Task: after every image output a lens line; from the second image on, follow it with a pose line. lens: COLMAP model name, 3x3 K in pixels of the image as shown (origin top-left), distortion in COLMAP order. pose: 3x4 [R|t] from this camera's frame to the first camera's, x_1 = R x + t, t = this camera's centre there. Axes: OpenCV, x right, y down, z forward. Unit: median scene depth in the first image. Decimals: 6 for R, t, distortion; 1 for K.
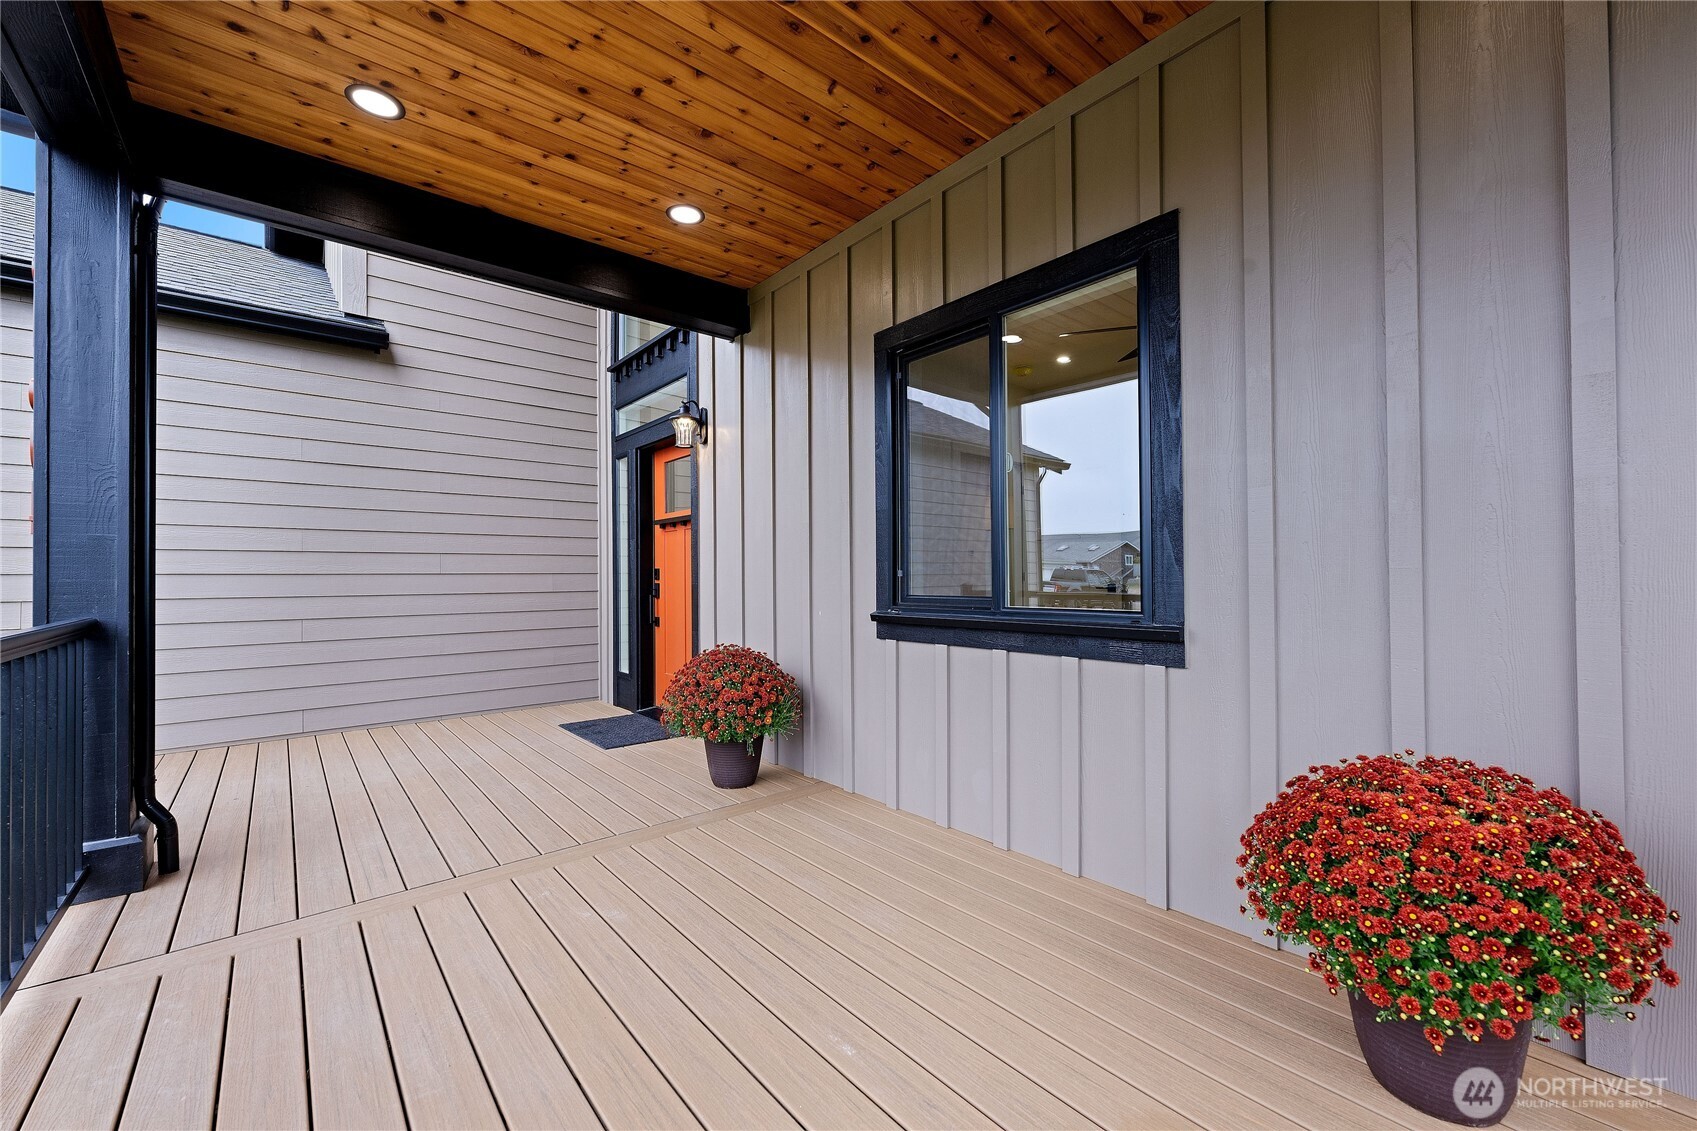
lens RADIAL K [[677.2, 0, 850.0], [0, 677.2, 566.2], [0, 0, 1]] dist [-0.000808, 0.000244]
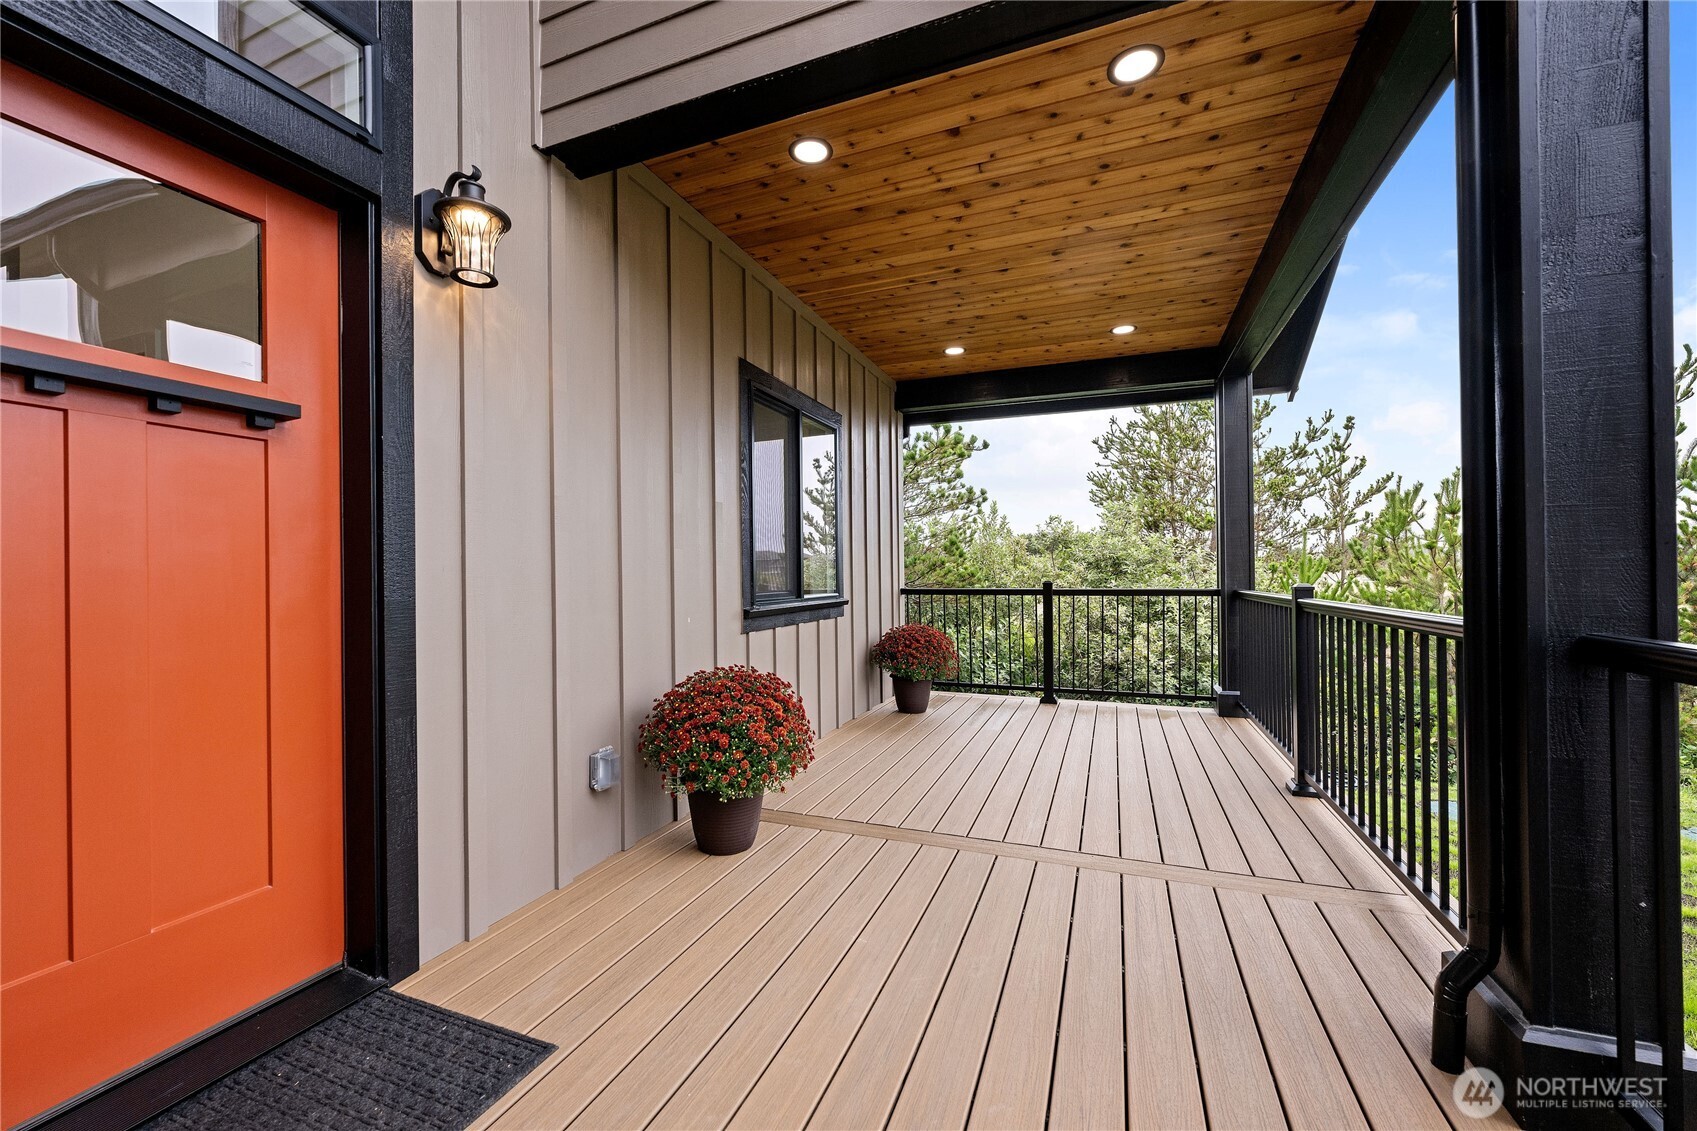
lens RADIAL K [[677.2, 0, 846.1], [0, 677.2, 573.1], [0, 0, 1]] dist [-0.000808, 0.000244]
pose [[-0.476920, 0.016514, 0.878792, -1.194533], [0.009131, 0.999863, -0.013834, 0.029668], [-0.878899, 0.001426, -0.477005, 1.625614]]
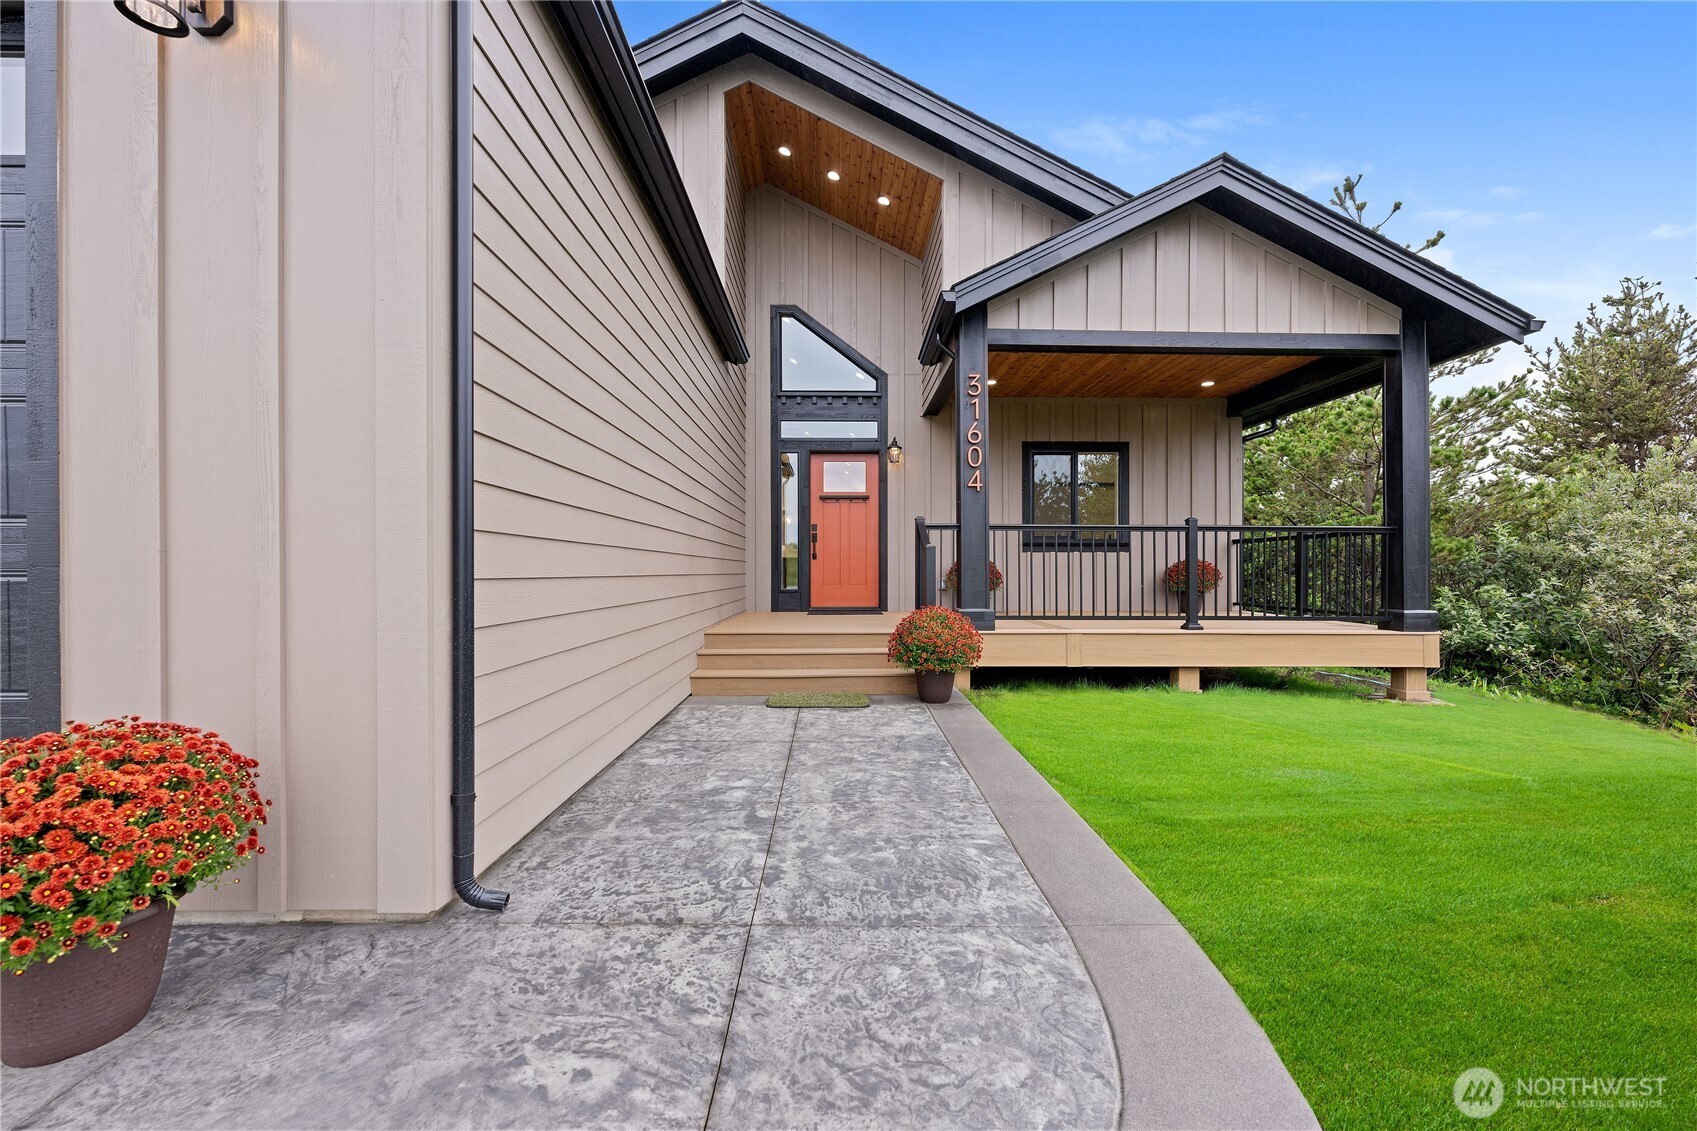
lens RADIAL K [[677.2, 0, 849.1], [0, 677.2, 575.5], [0, 0, 1]] dist [-0.000808, 0.000244]
pose [[0.625892, 0.007735, 0.779871, -3.049799], [-0.010766, 0.999941, -0.001277, 0.259251], [-0.779835, -0.007597, 0.625939, -0.227242]]
